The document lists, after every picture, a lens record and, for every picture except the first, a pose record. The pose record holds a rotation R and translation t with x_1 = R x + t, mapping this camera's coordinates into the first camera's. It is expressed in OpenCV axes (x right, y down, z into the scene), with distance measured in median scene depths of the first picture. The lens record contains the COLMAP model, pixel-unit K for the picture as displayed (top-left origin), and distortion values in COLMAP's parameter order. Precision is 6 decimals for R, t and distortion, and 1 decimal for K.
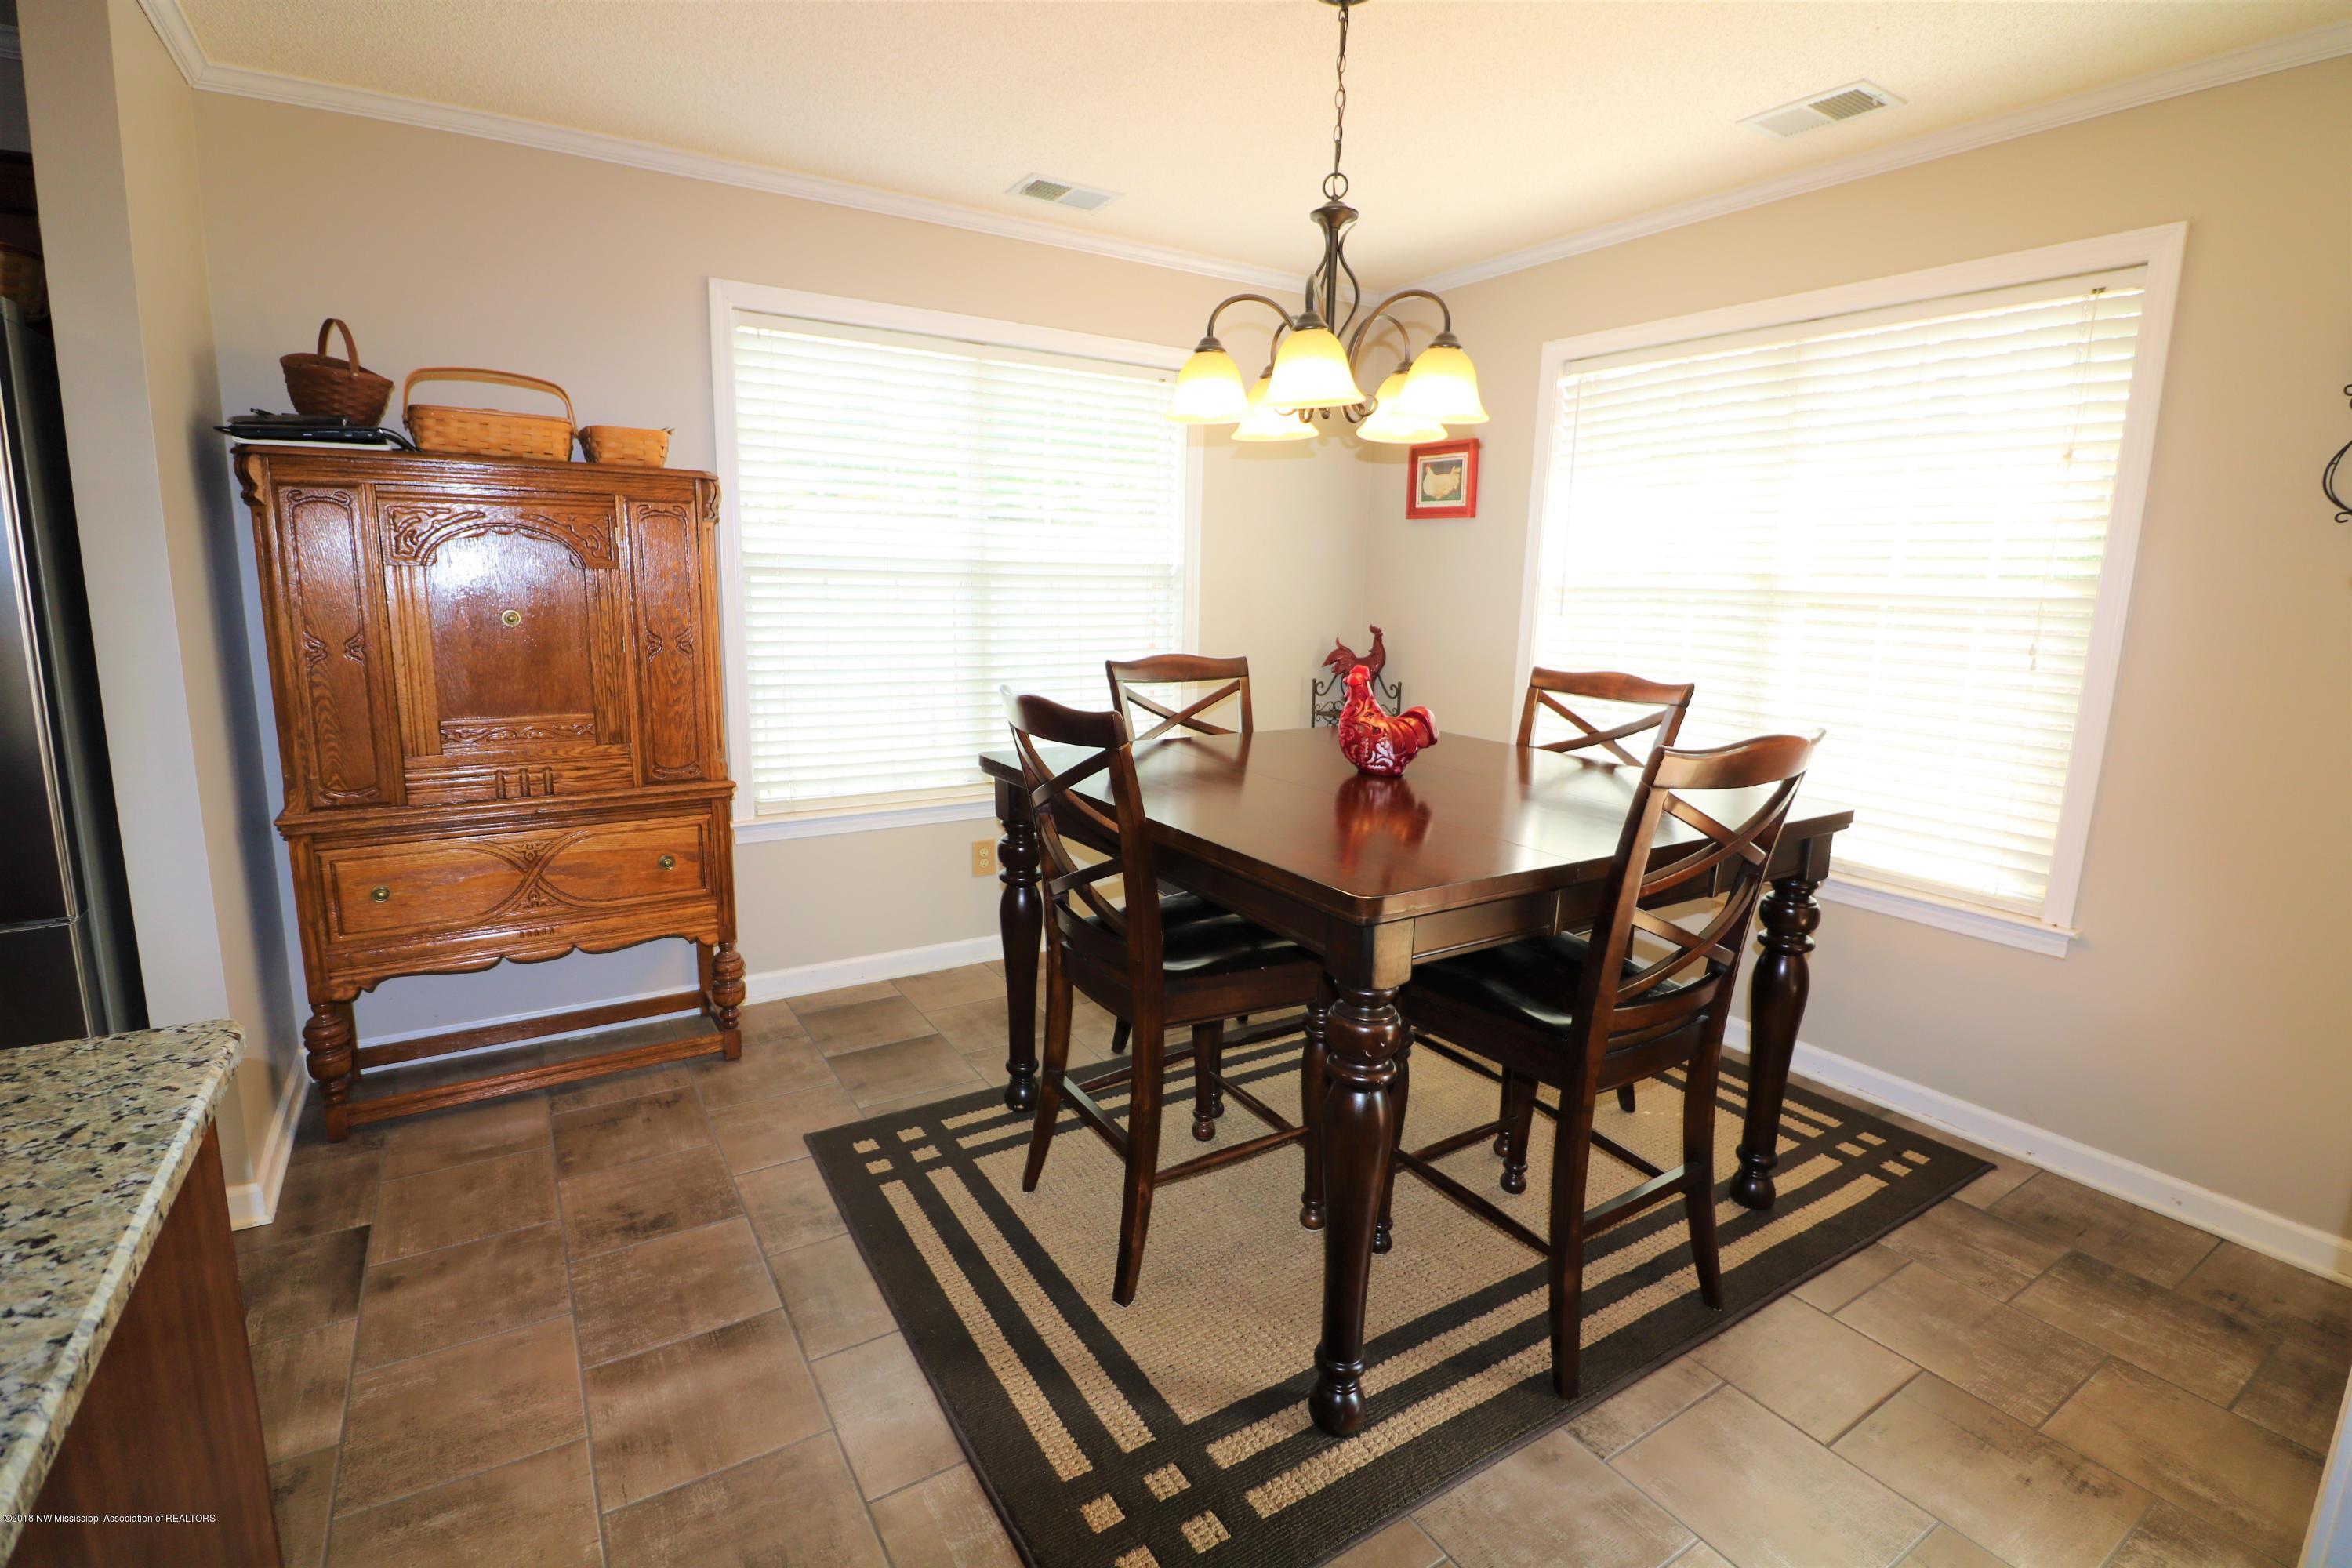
lens RADIAL K [[1096.2, 0, 1184.2], [0, 1096.2, 773.6], [0, 0, 1]] dist [-0.009254, -0.005831]
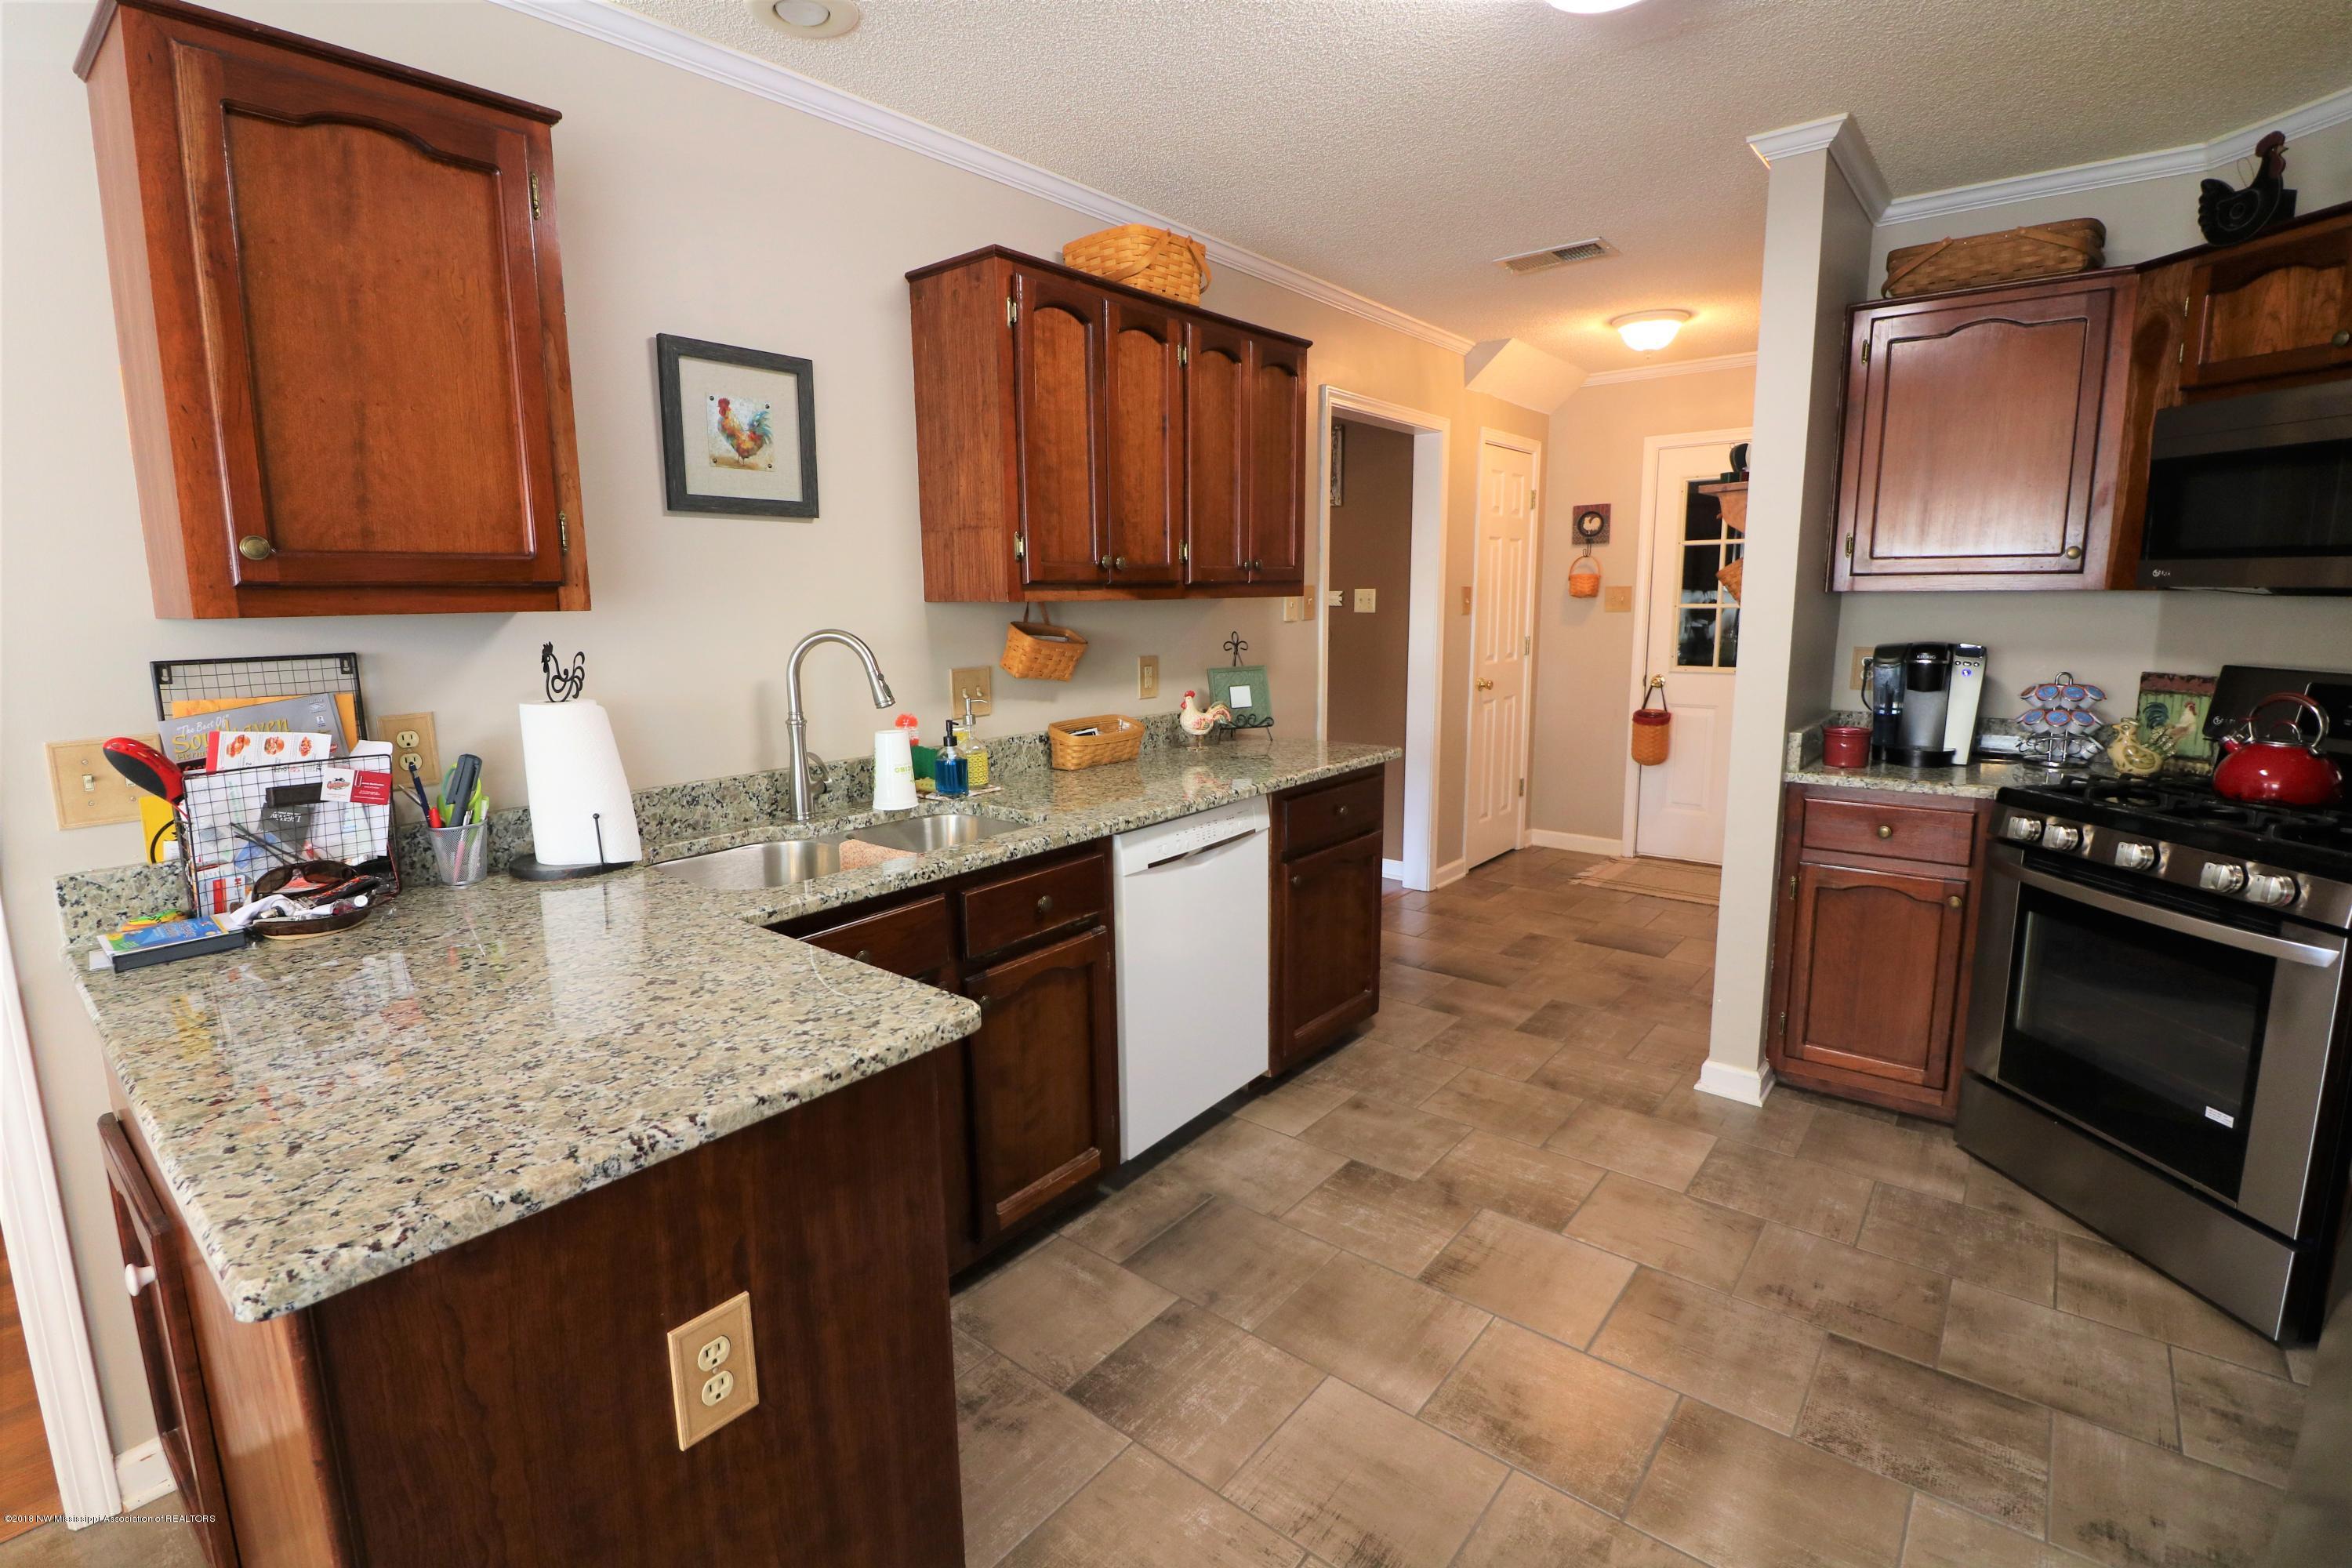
lens RADIAL K [[1096.2, 0, 1165.6], [0, 1096.2, 781.0], [0, 0, 1]] dist [-0.009254, -0.005831]
pose [[-0.952559, 0.037295, -0.302059, -0.463260], [-0.067886, 0.941424, 0.330320, -0.133470], [0.296686, 0.335155, -0.894231, 0.631711]]
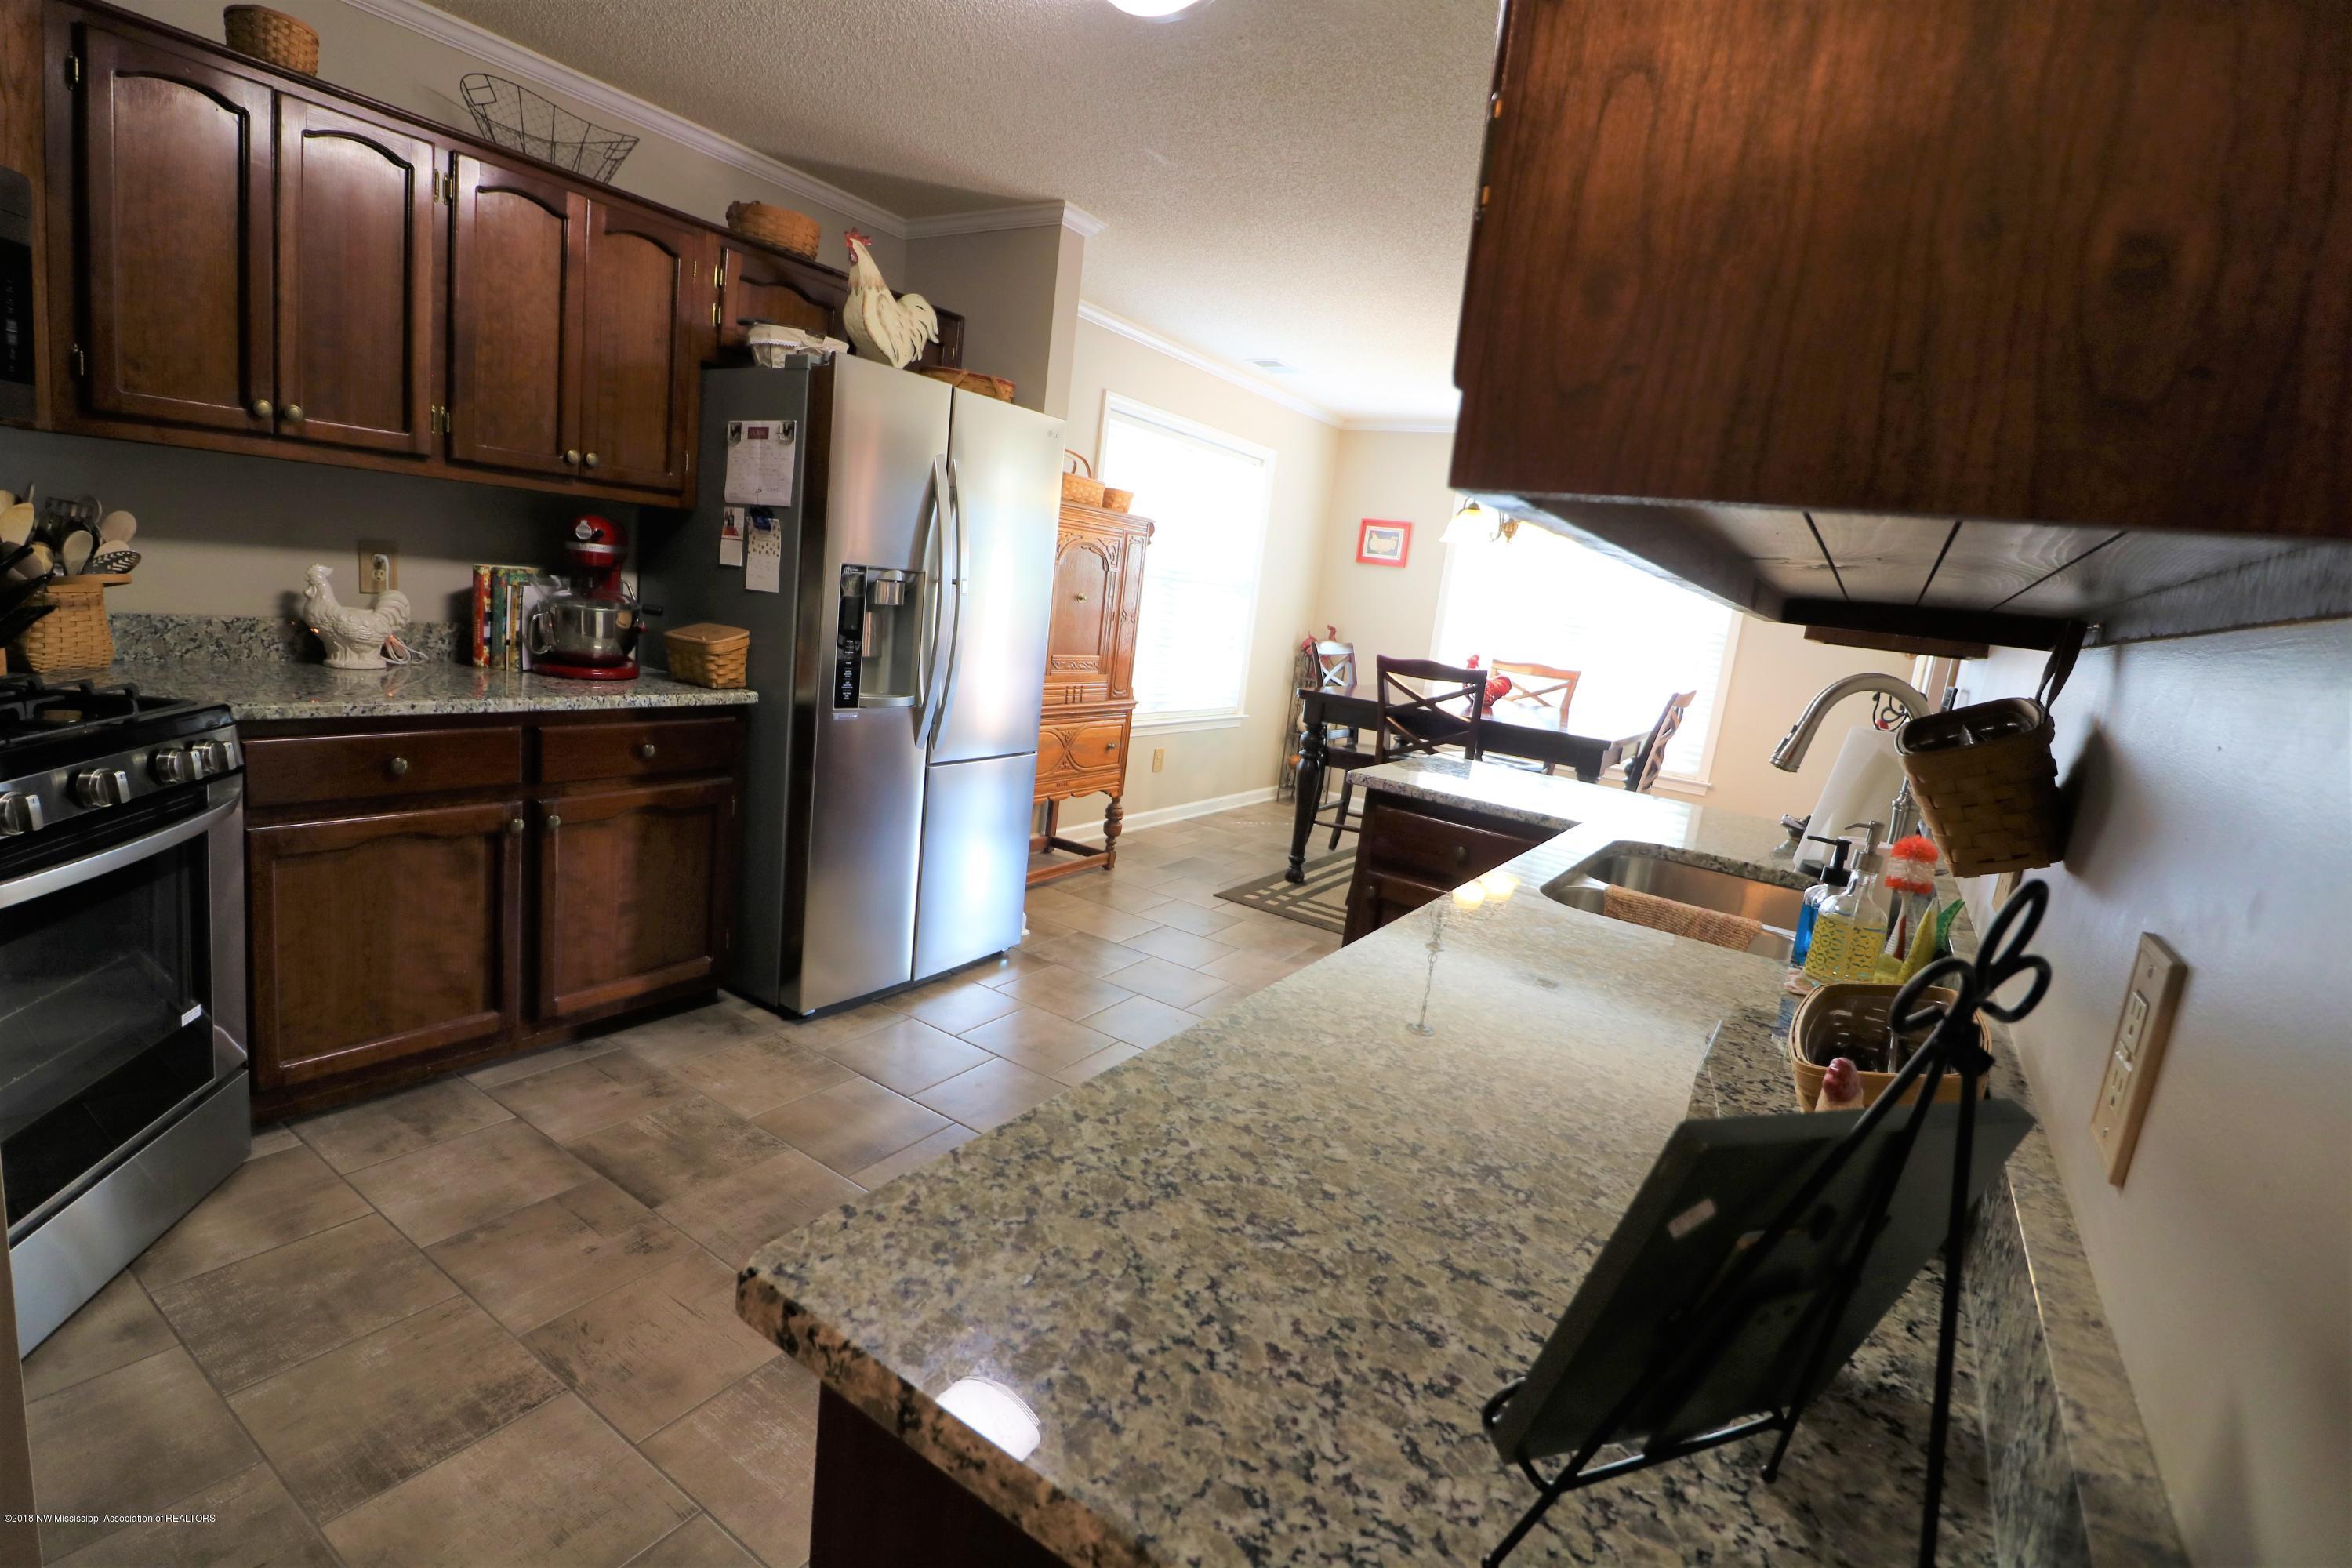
lens RADIAL K [[1096.2, 0, 1187.7], [0, 1096.2, 766.4], [0, 0, 1]] dist [-0.009254, -0.005831]
pose [[0.904226, 0.011842, 0.426890, -1.061991], [-0.016248, 0.999846, 0.006682, 0.098068], [-0.426745, -0.012978, 0.904279, -0.563027]]
